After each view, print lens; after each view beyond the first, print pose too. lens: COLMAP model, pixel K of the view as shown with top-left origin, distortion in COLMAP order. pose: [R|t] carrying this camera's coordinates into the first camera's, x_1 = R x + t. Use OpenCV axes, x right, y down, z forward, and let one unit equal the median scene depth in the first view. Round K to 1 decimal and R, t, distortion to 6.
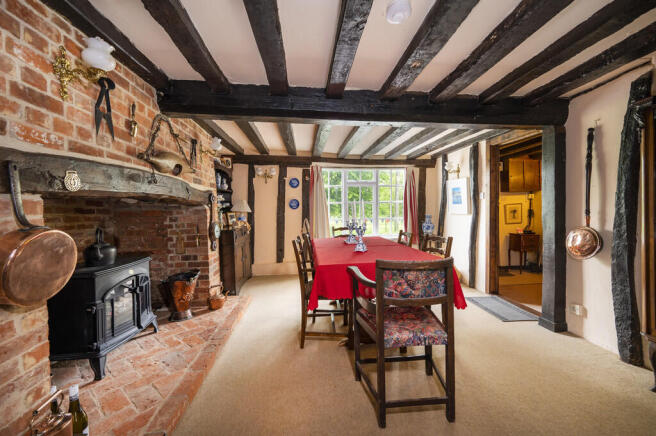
lens RADIAL K [[263.6, 0, 330.2], [0, 263.6, 214.2], [0, 0, 1]] dist [0.000316, -0.000019]
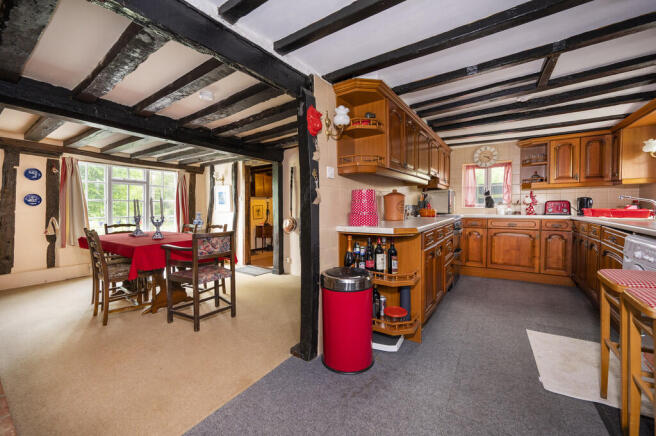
lens RADIAL K [[263.6, 0, 330.2], [0, 263.6, 214.2], [0, 0, 1]] dist [0.000316, -0.000019]
pose [[0.636644, -0.004956, 0.771142, -0.212516], [0.010524, 0.999942, -0.002262, 0.021637], [-0.771086, 0.009555, 0.636660, -0.284948]]
